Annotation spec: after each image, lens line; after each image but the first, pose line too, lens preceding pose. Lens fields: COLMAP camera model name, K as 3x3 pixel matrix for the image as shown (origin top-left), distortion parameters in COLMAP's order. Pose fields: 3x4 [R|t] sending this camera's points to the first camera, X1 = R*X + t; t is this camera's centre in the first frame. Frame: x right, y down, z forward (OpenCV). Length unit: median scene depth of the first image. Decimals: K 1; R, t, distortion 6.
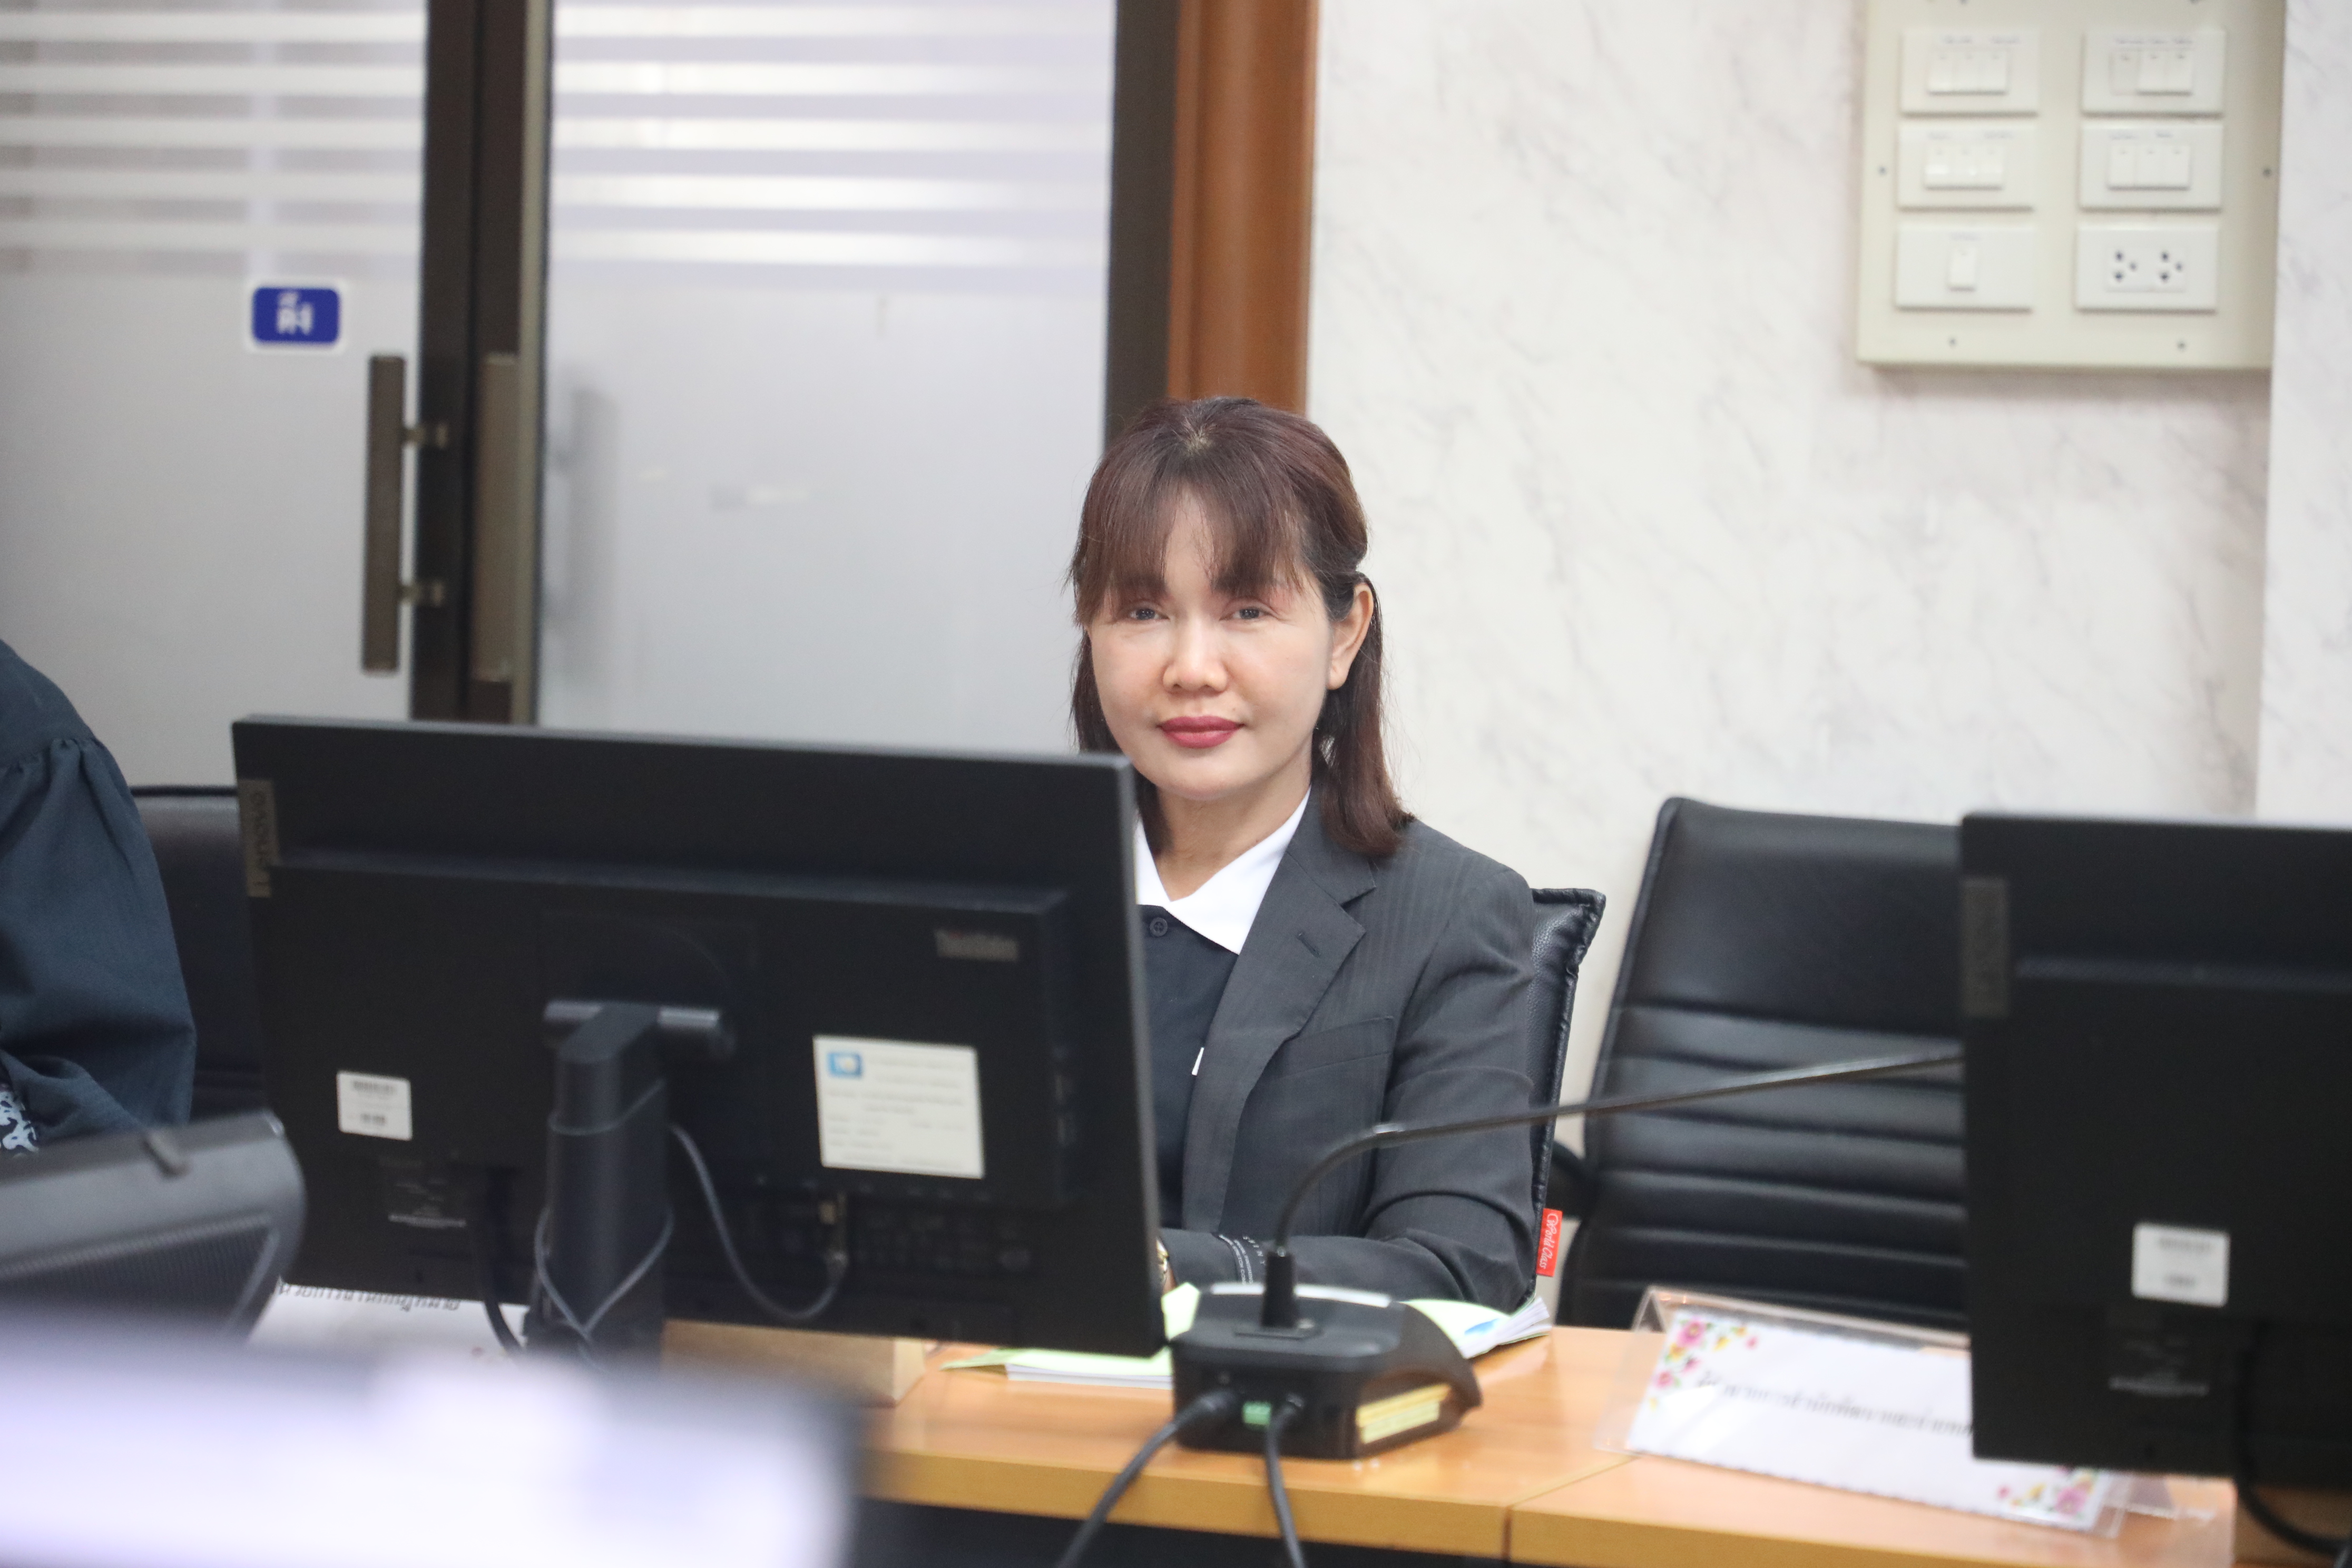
lens RADIAL K [[6866.0, 0, 1176.0], [0, 6866.0, 784.0], [0, 0, 1]] dist [0.013444, 1.084818]
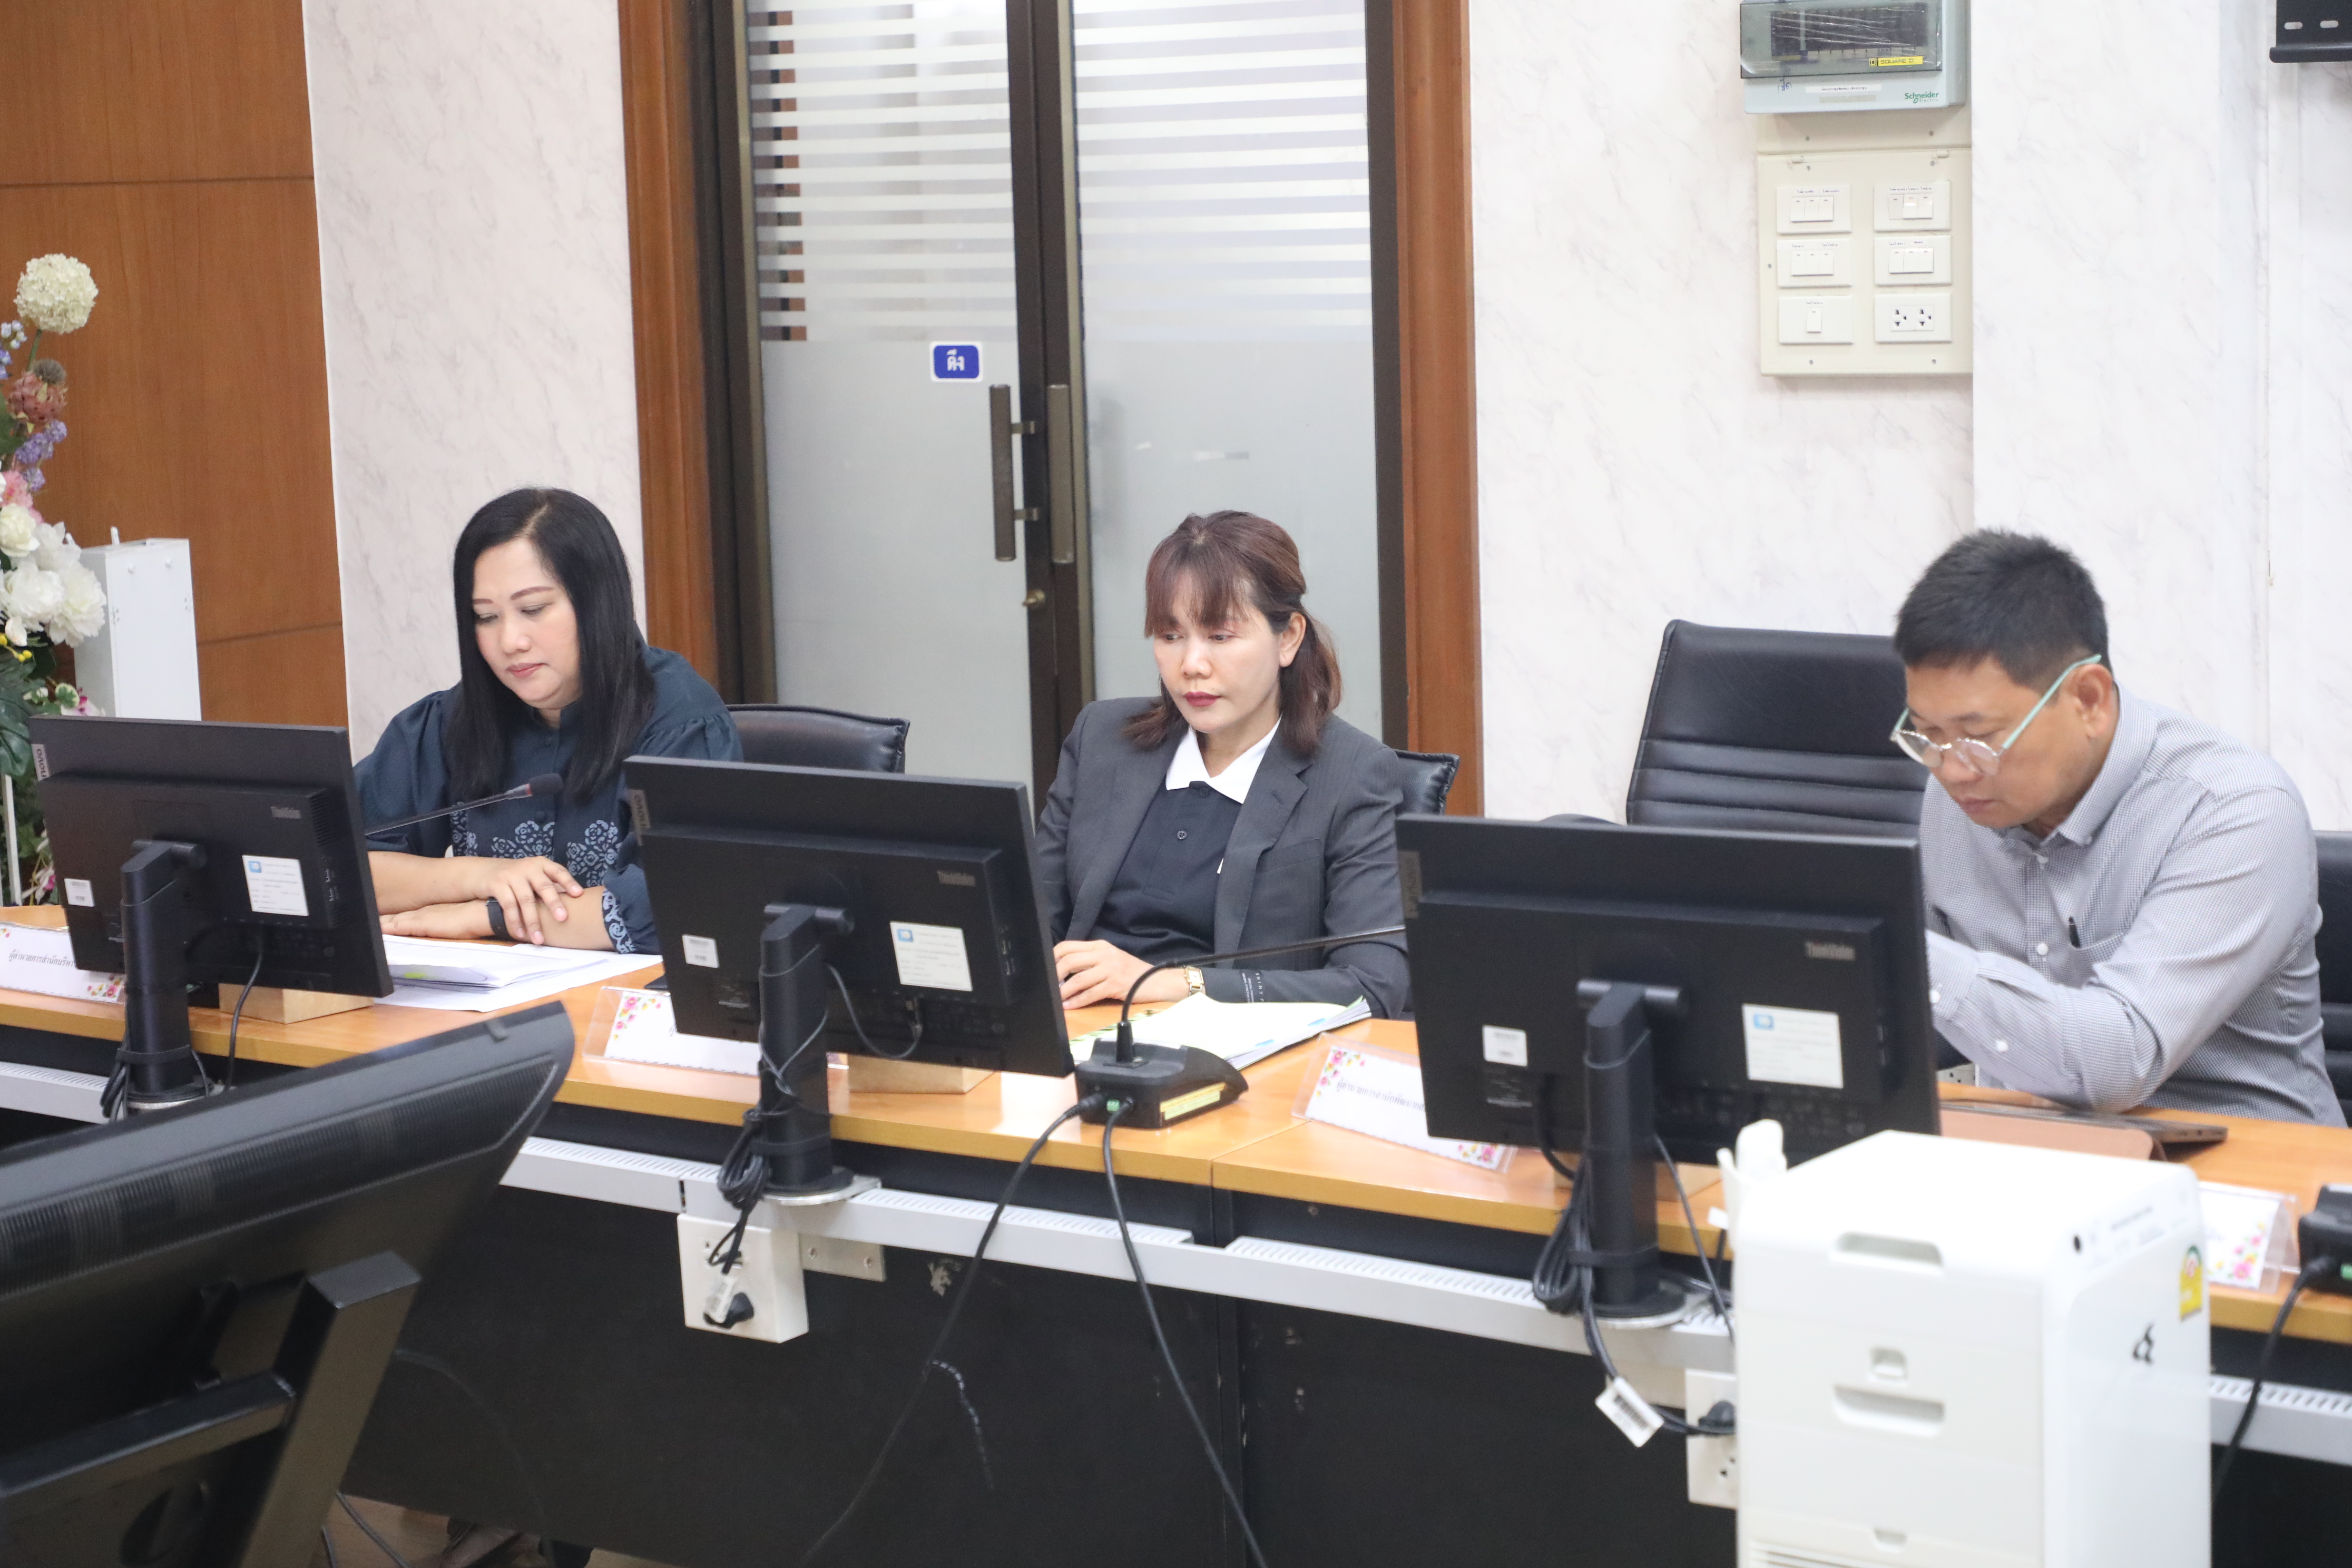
lens RADIAL K [[4144.5, 0, 1176.0], [0, 4144.5, 784.0], [0, 0, 1]] dist [0.058490, 0.071246]
pose [[0.985058, -0.036009, -0.168414, 0.134328], [0.050886, 0.995092, 0.084871, -0.058037], [0.164531, -0.092173, 0.982056, -0.093030]]
